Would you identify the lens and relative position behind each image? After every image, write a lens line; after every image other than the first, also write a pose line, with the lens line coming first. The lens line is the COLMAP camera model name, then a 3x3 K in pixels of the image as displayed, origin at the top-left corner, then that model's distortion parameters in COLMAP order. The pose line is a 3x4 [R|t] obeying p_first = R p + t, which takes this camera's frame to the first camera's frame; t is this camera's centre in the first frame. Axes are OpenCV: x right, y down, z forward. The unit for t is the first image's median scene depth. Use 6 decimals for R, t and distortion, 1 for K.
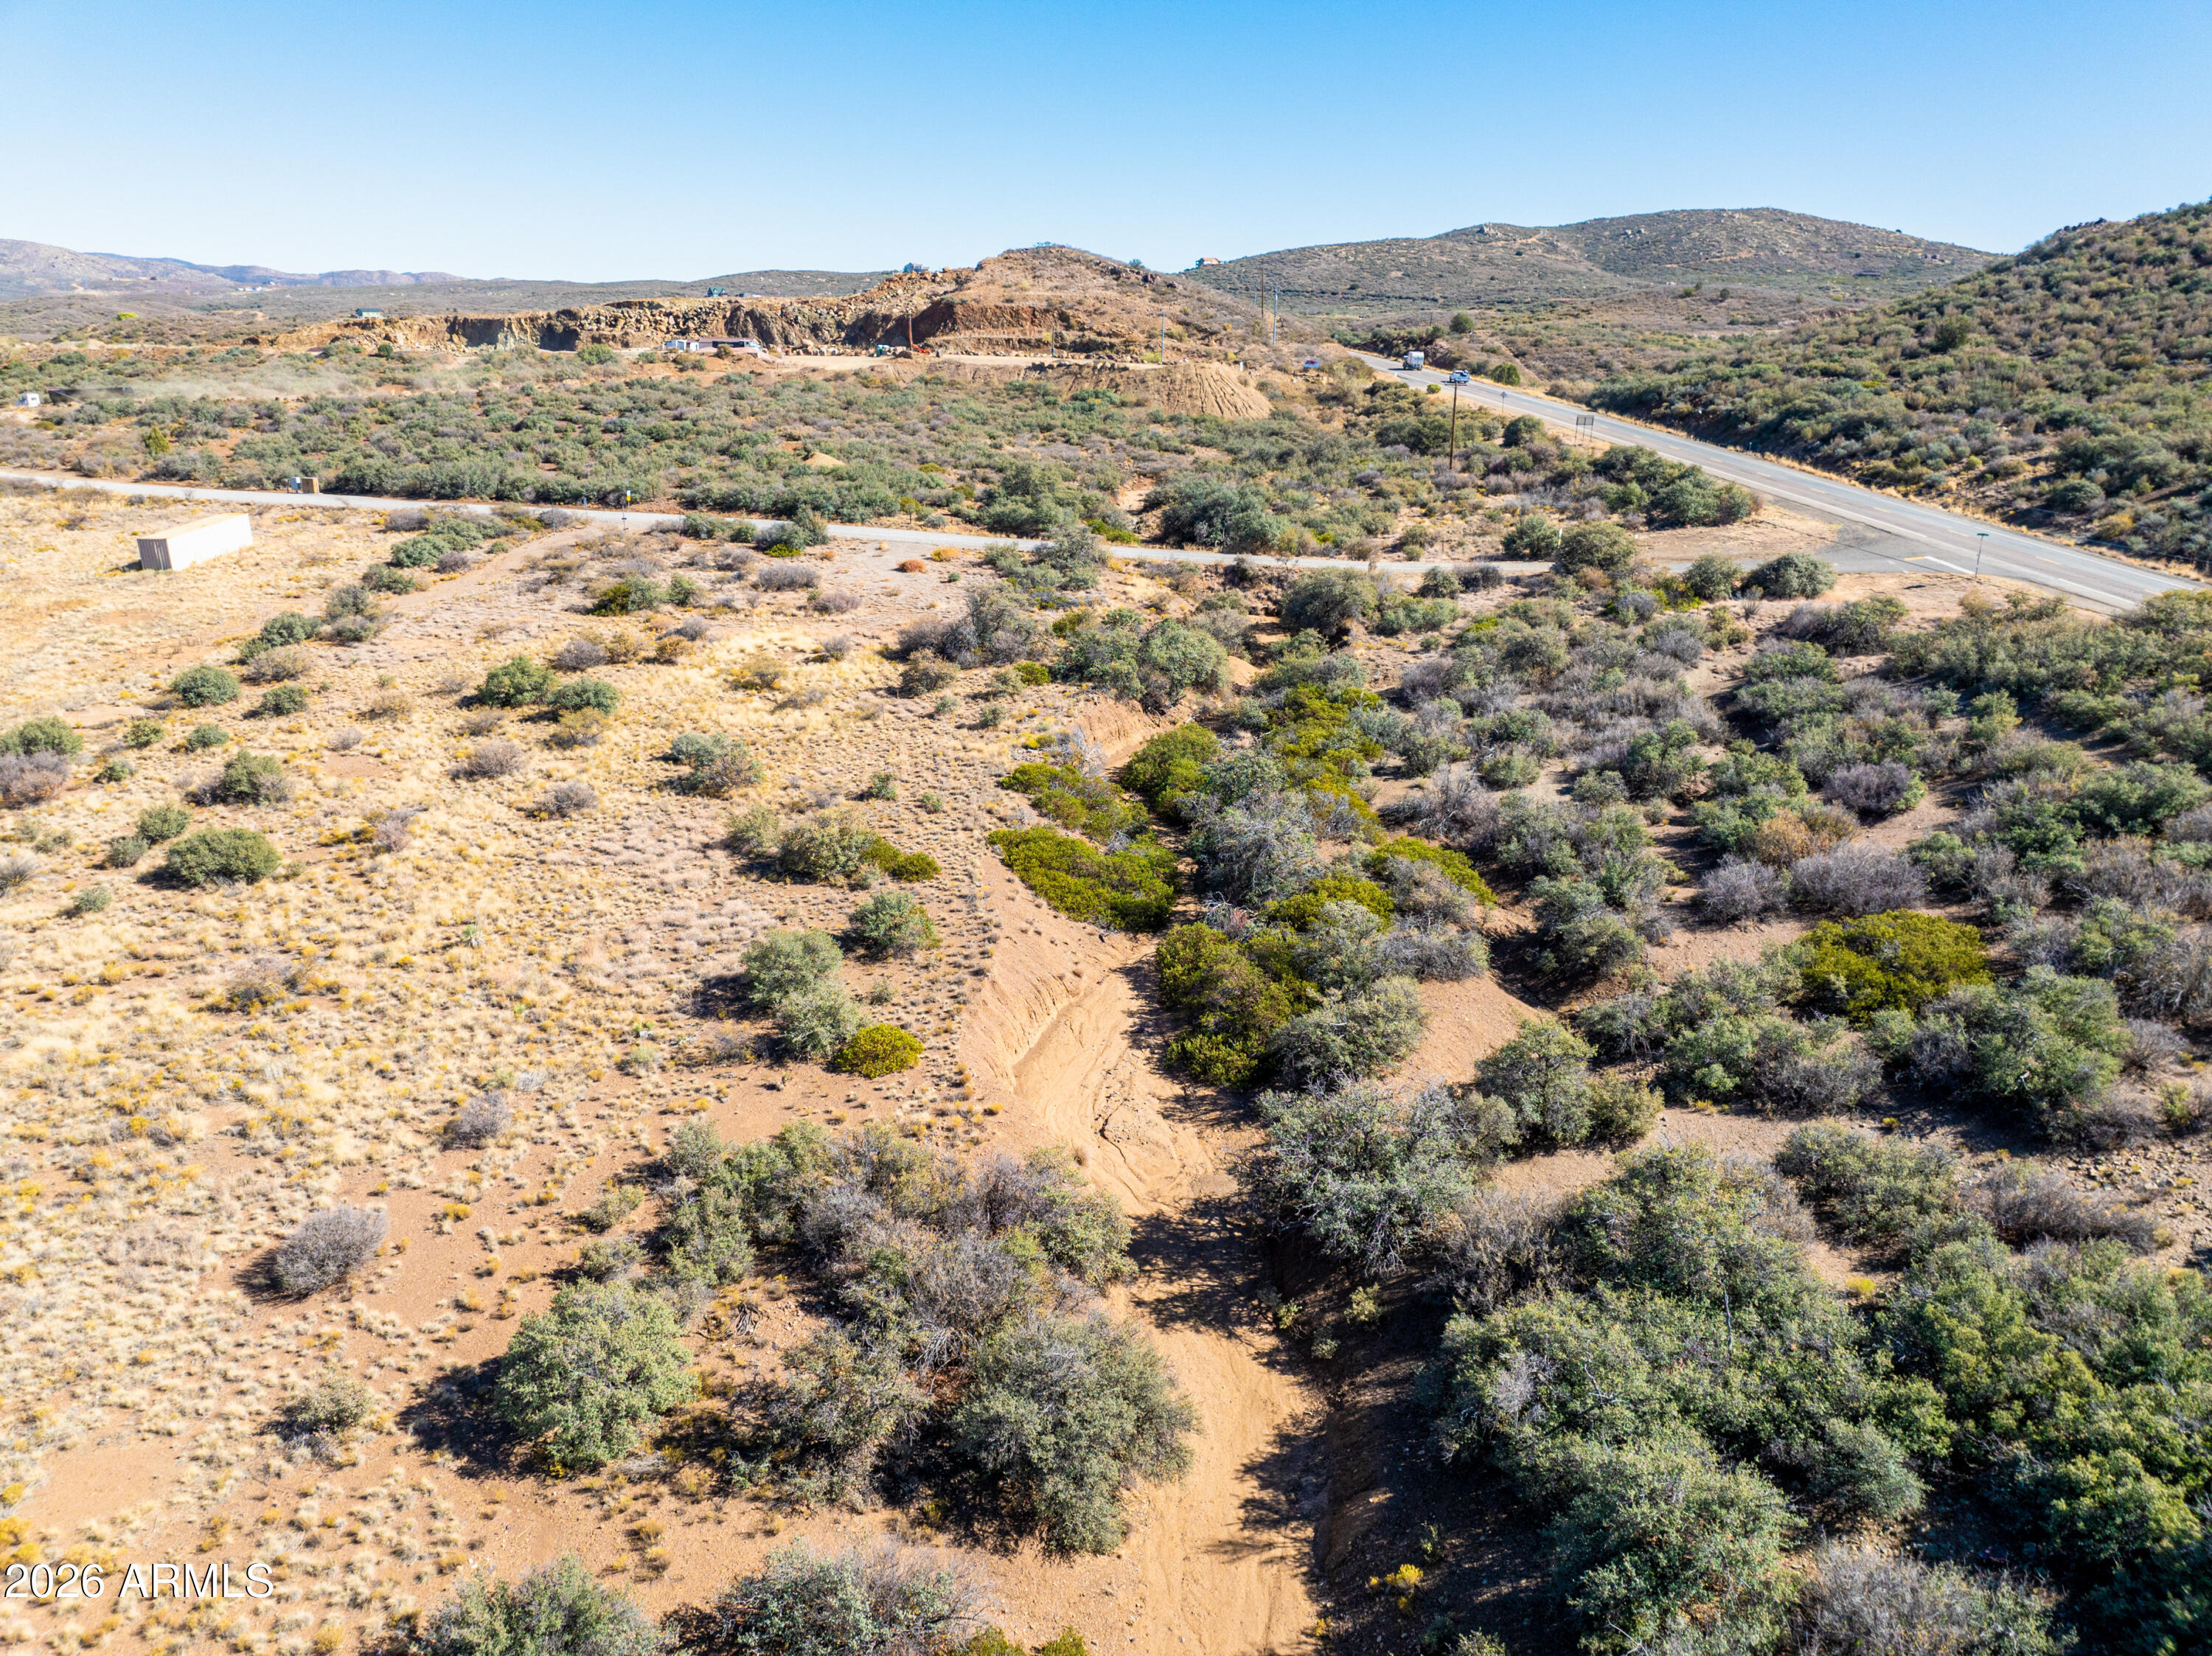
lens RADIAL K [[1558.9, 0, 1108.0], [0, 1558.9, 828.3], [0, 0, 1]] dist [-0.041465, 0.006383]
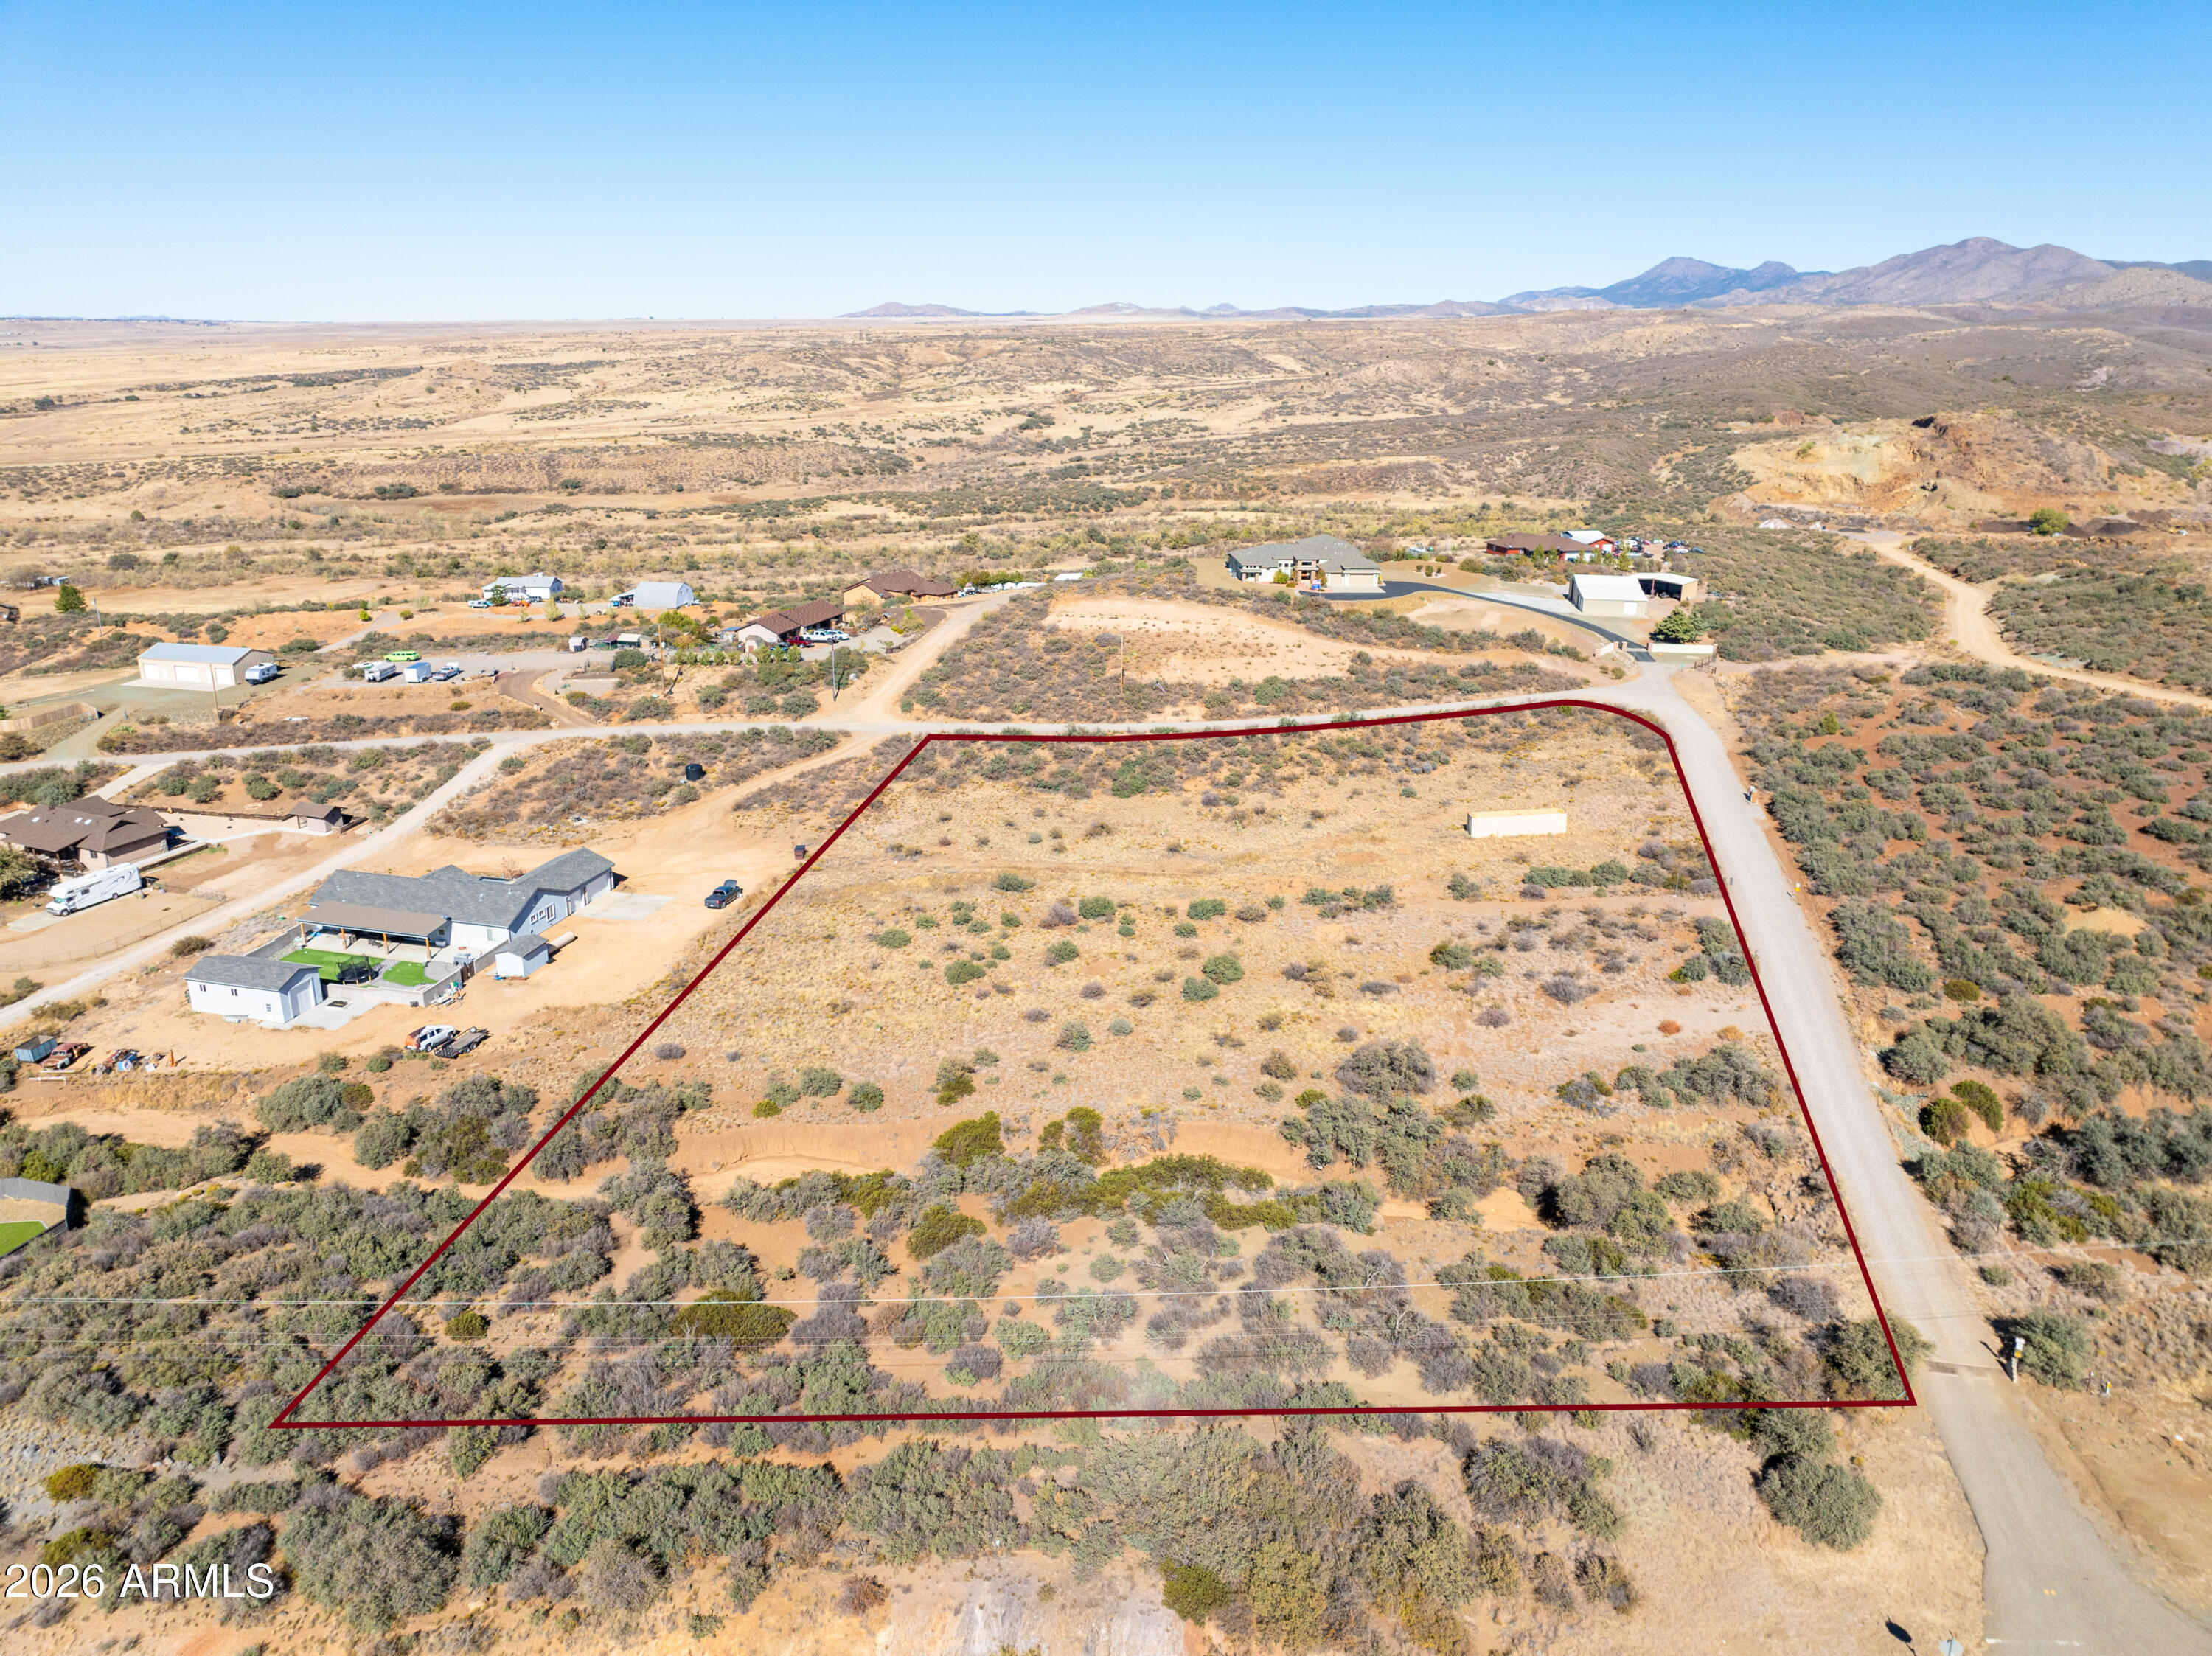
lens RADIAL K [[1558.9, 0, 1107.3], [0, 1558.9, 827.9], [0, 0, 1]] dist [-0.041465, 0.006383]
pose [[0.032306, 0.291842, -0.955921, 1.001432], [-0.308398, 0.912663, 0.268212, -0.525550], [0.950709, 0.286139, 0.119488, 0.454836]]
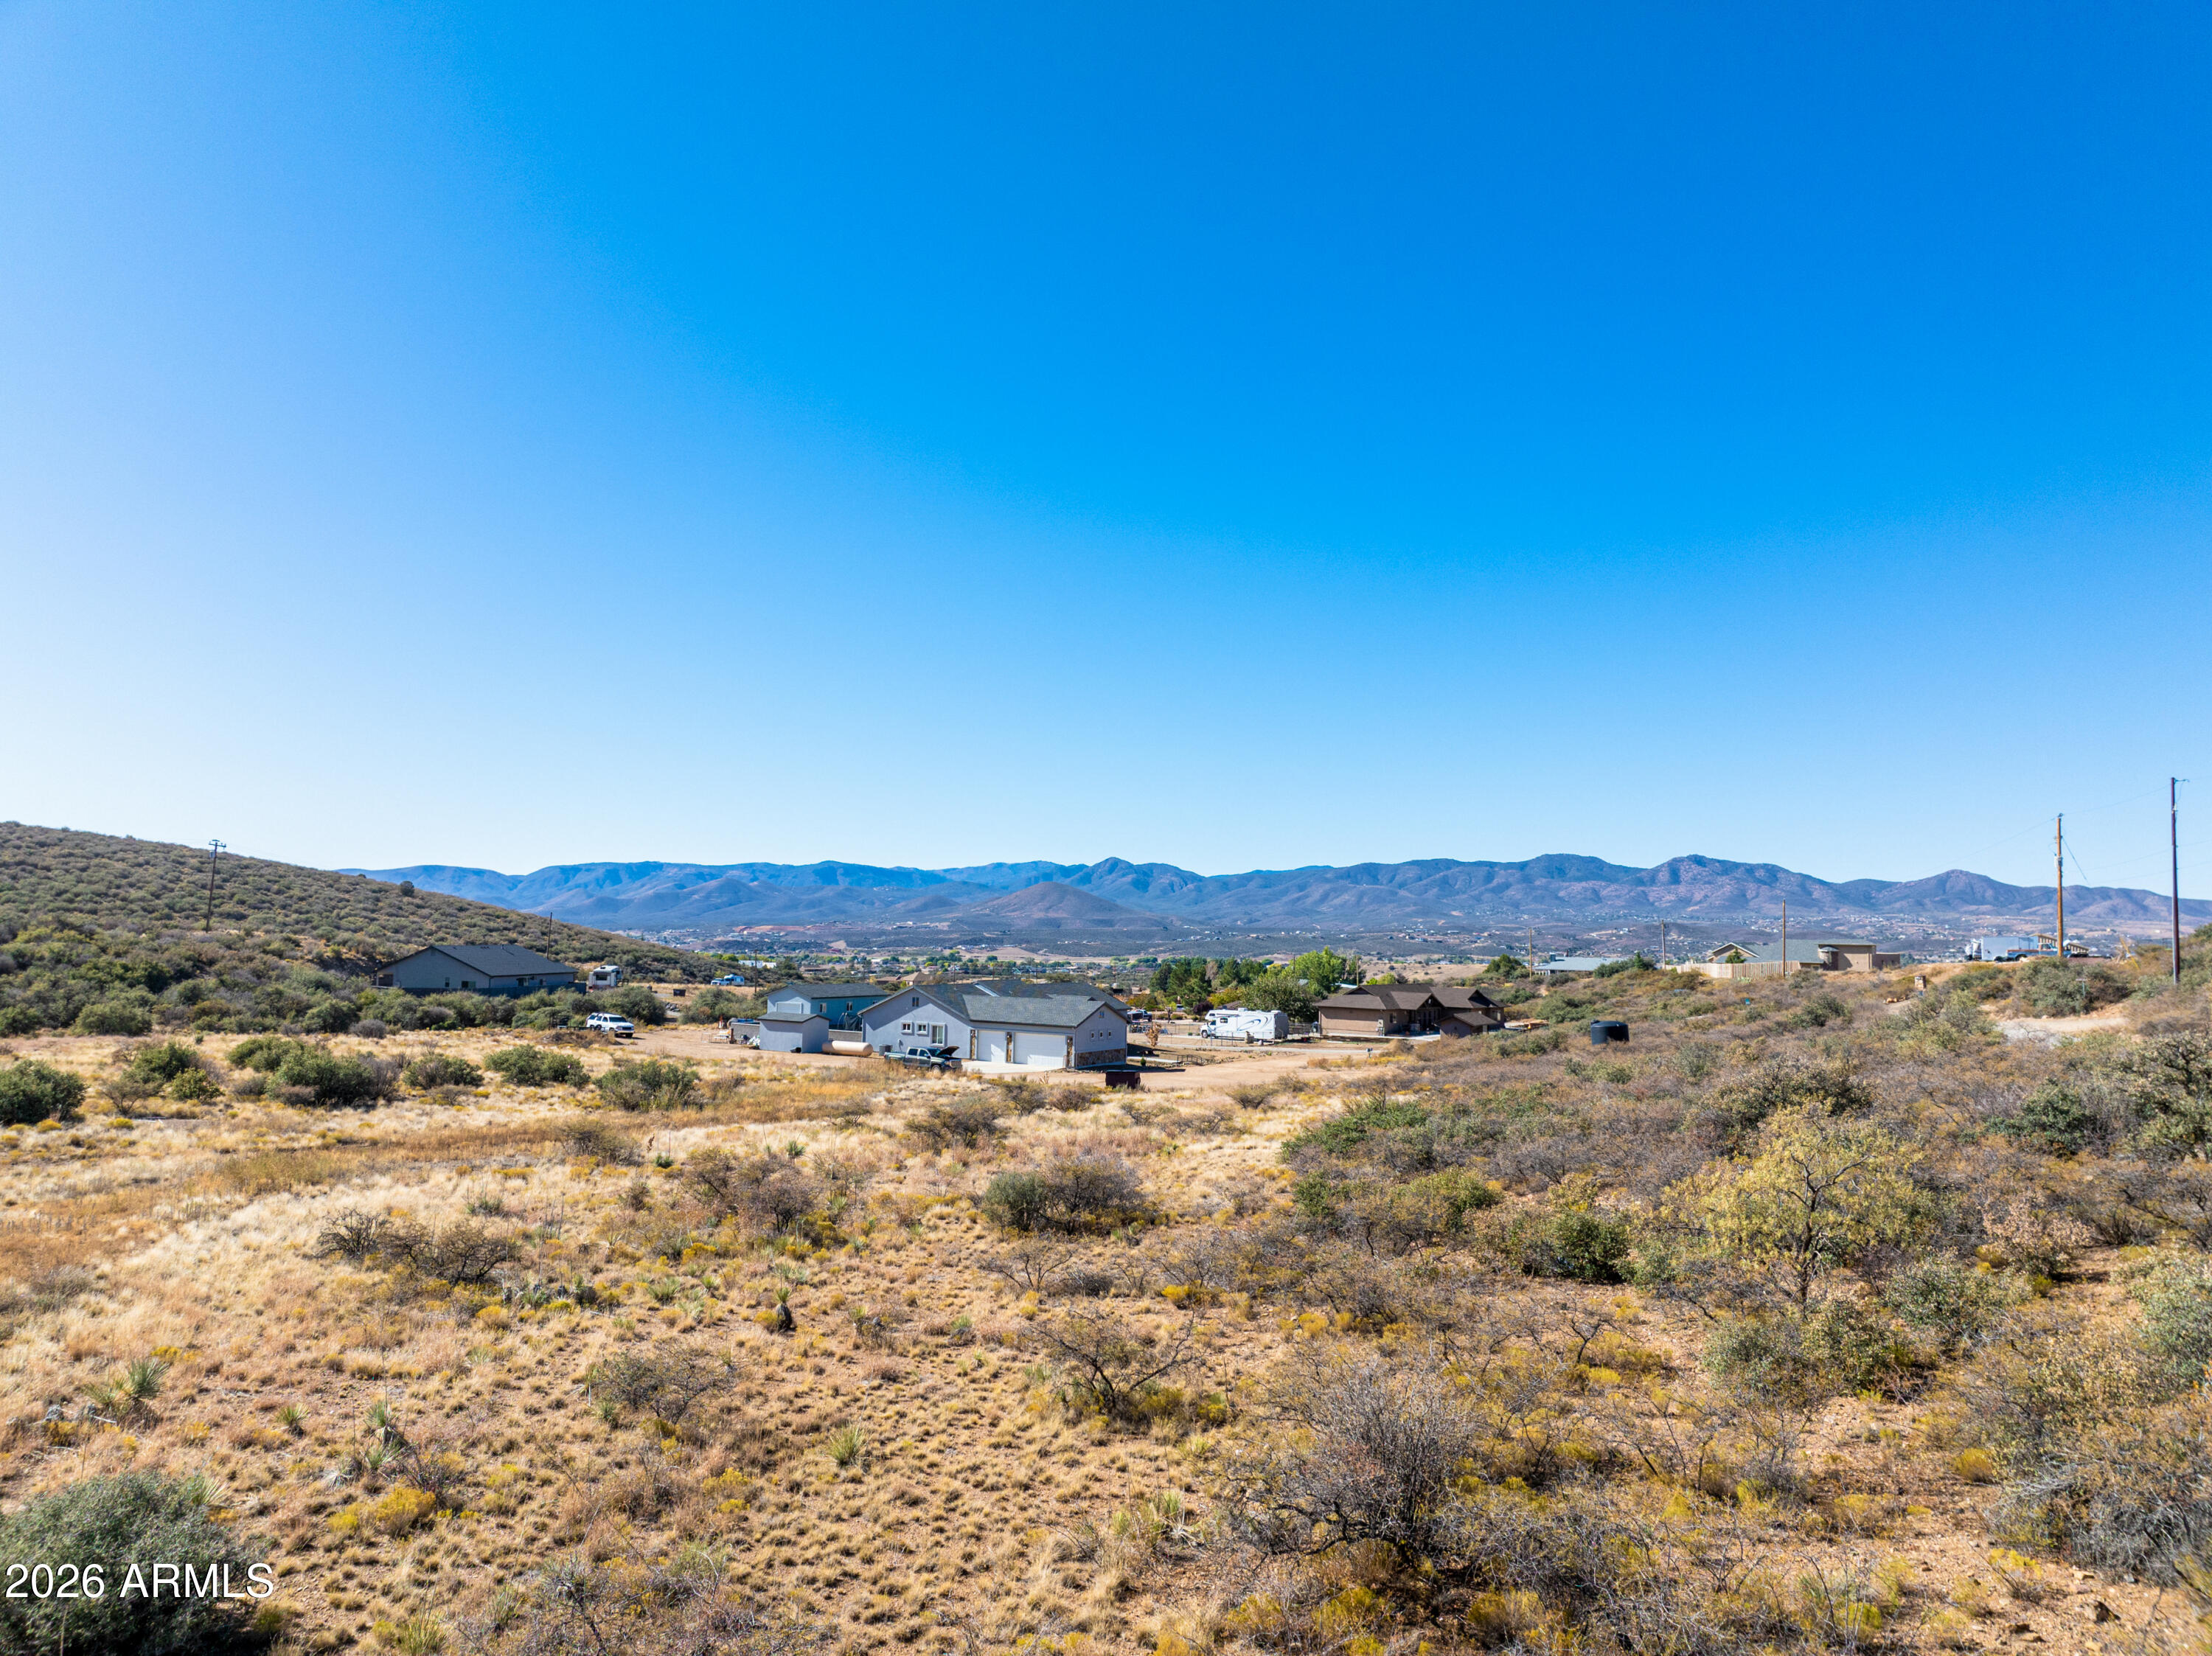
lens RADIAL K [[1558.9, 0, 1106.0], [0, 1558.9, 846.7], [0, 0, 1]] dist [-0.041465, 0.006383]
pose [[-0.957220, -0.020000, 0.288669, -0.904754], [0.051557, 0.969858, 0.238156, -0.241864], [-0.284731, 0.242850, -0.927336, 1.082214]]
